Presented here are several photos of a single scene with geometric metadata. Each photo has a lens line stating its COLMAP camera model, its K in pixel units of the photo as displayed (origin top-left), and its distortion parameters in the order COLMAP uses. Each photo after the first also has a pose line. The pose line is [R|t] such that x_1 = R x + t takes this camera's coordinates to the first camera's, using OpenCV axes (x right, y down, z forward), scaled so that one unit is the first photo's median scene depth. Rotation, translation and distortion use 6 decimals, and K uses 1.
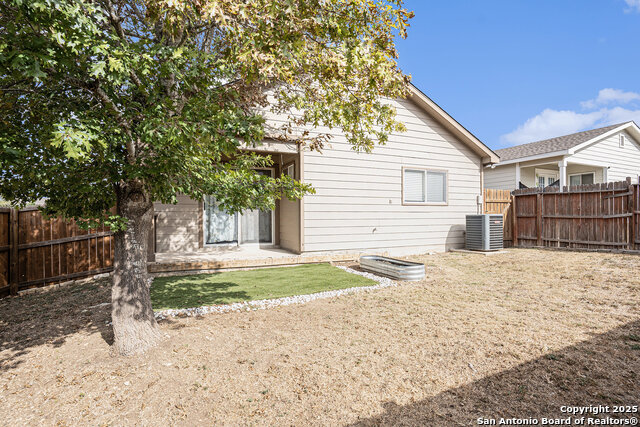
lens RADIAL K [[306.4, 0, 320.0], [0, 306.4, 213.5], [0, 0, 1]] dist [0.000602, 0.000029]
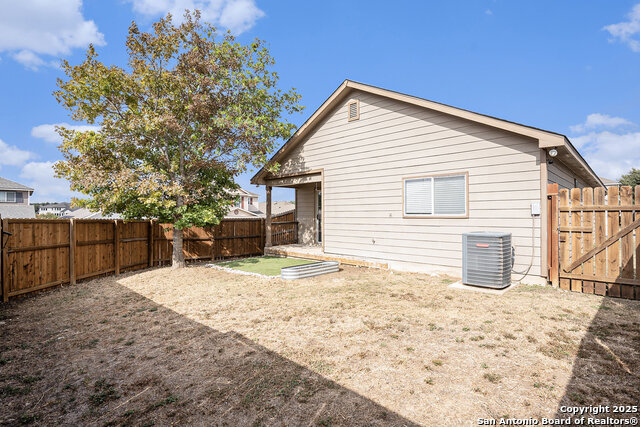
lens RADIAL K [[316.5, 0, 320.0], [0, 316.5, 213.5], [0, 0, 1]] dist [-0.052579, 0.000588]
pose [[0.346128, 0.002238, -0.938185, 1.077678], [0.014955, 0.999857, 0.007902, -0.051820], [0.938068, -0.016766, 0.346045, 0.406816]]
